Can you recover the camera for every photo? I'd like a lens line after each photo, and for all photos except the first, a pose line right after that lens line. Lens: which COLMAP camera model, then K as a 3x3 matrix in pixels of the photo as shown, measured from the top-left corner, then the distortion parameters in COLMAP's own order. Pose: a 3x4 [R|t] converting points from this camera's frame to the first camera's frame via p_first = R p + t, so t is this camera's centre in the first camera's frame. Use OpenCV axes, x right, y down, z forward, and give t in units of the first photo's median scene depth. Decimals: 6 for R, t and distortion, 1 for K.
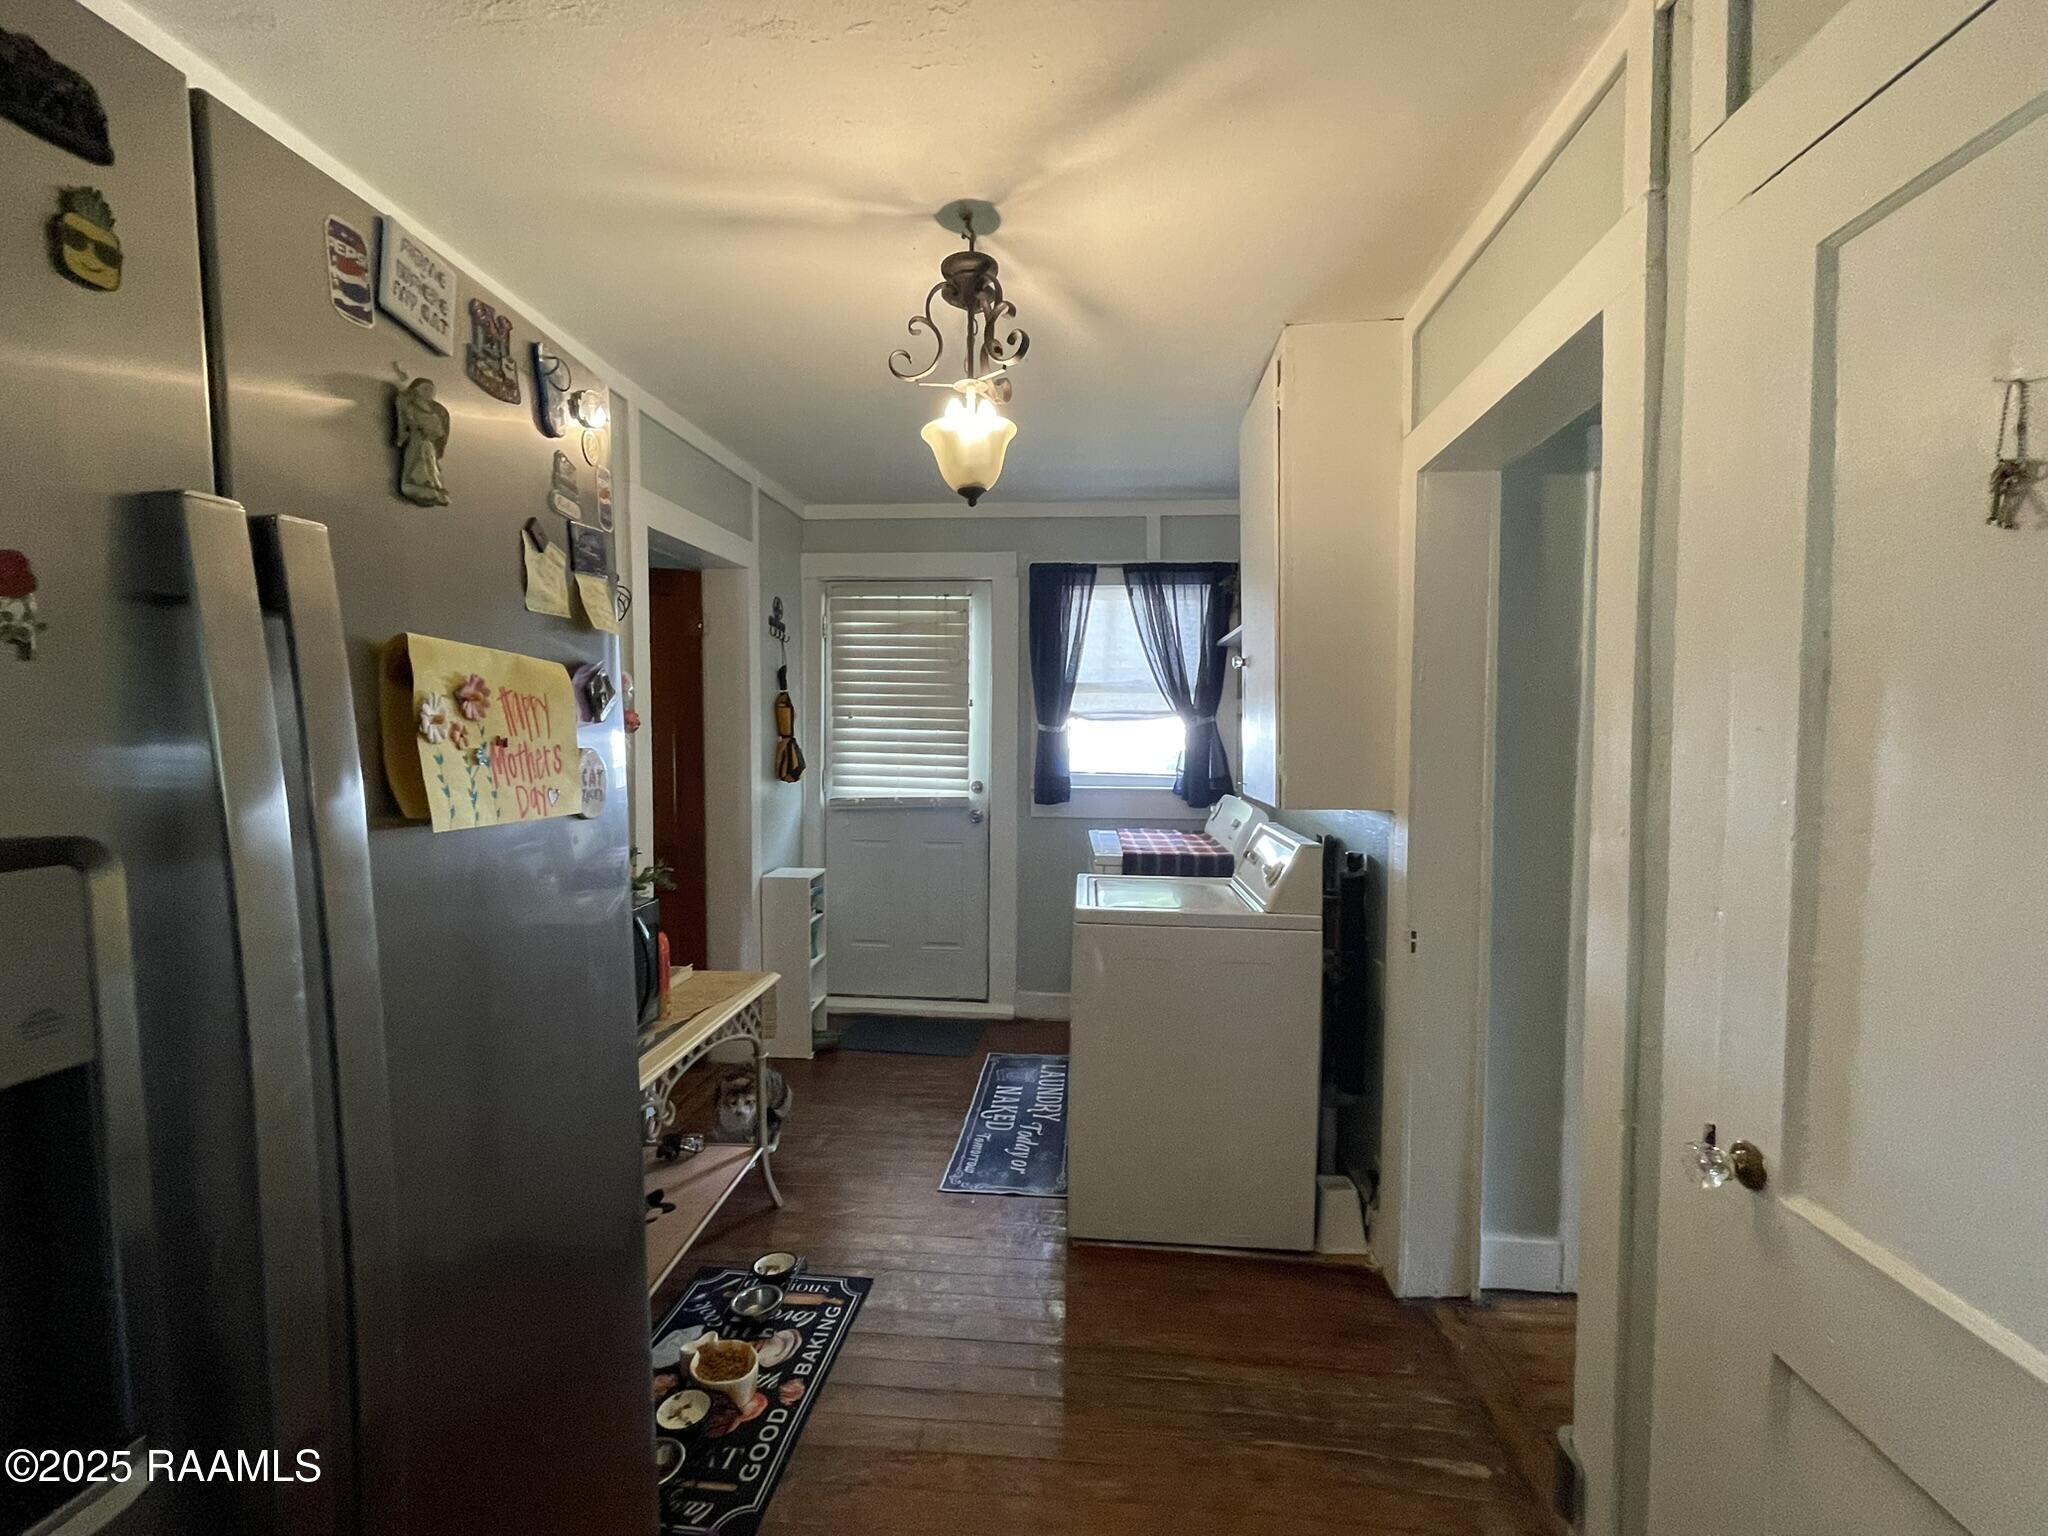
lens RADIAL K [[946.1, 0, 1028.5], [0, 946.1, 779.2], [0, 0, 1]] dist [-0.001553, -0.000341]
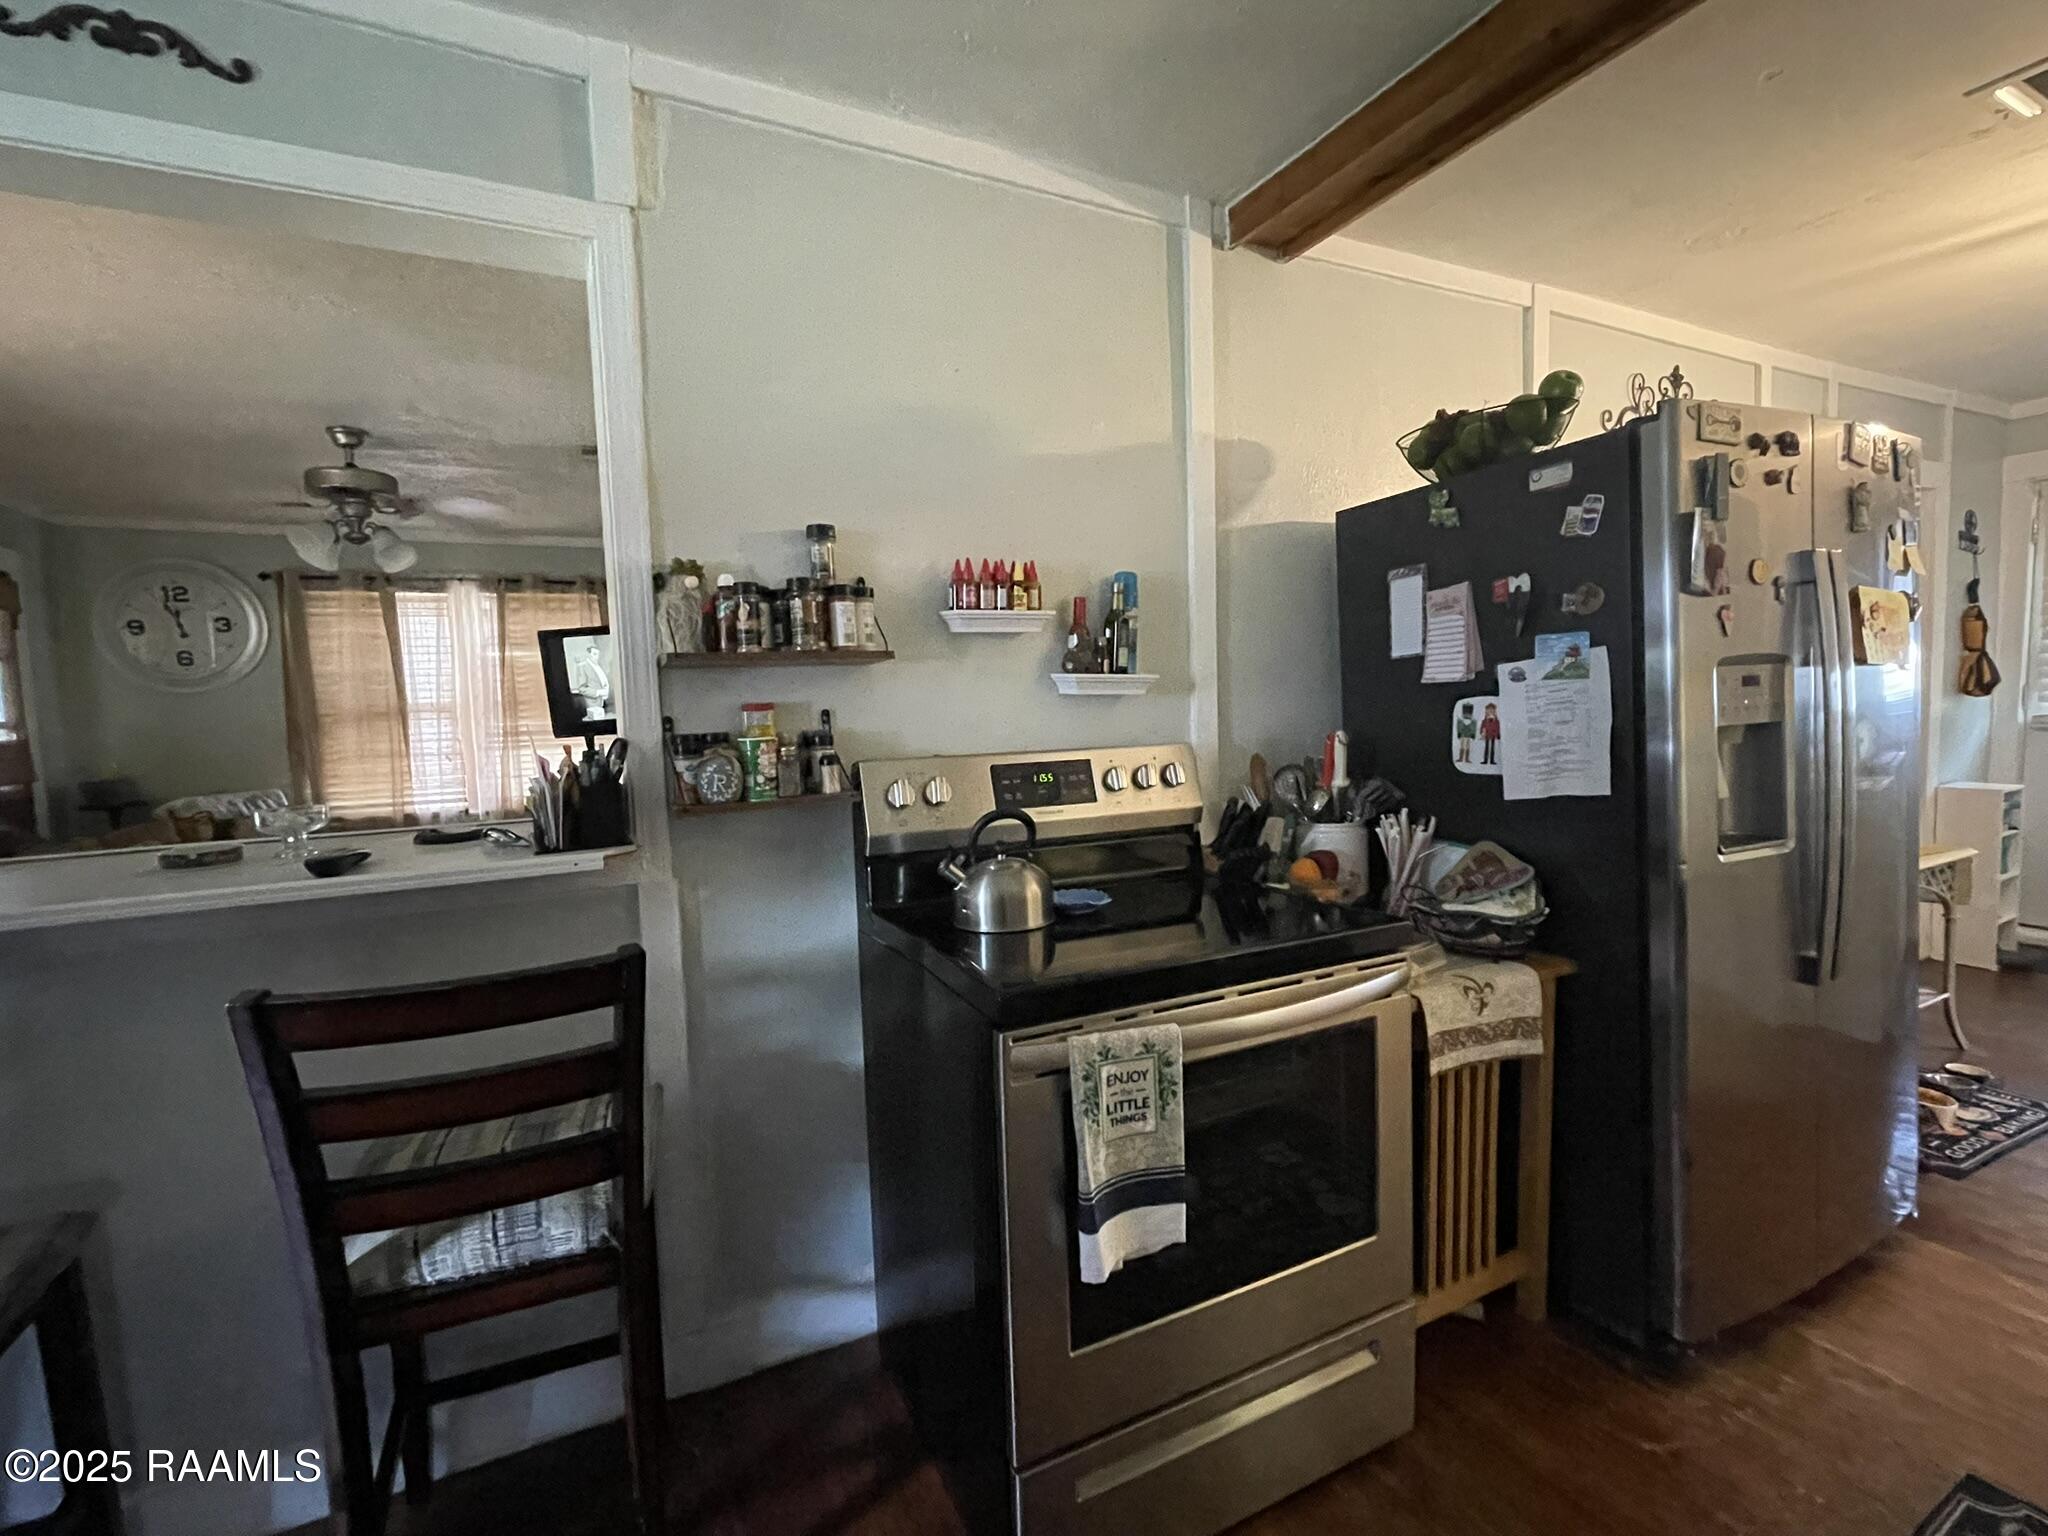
lens RADIAL K [[946.1, 0, 1031.9], [0, 946.1, 768.0], [0, 0, 1]] dist [-0.001553, -0.000341]
pose [[0.536811, 0.041834, -0.842665, 0.054828], [-0.006252, 0.998940, 0.045610, 0.040660], [0.843679, -0.019215, 0.536503, -0.383791]]
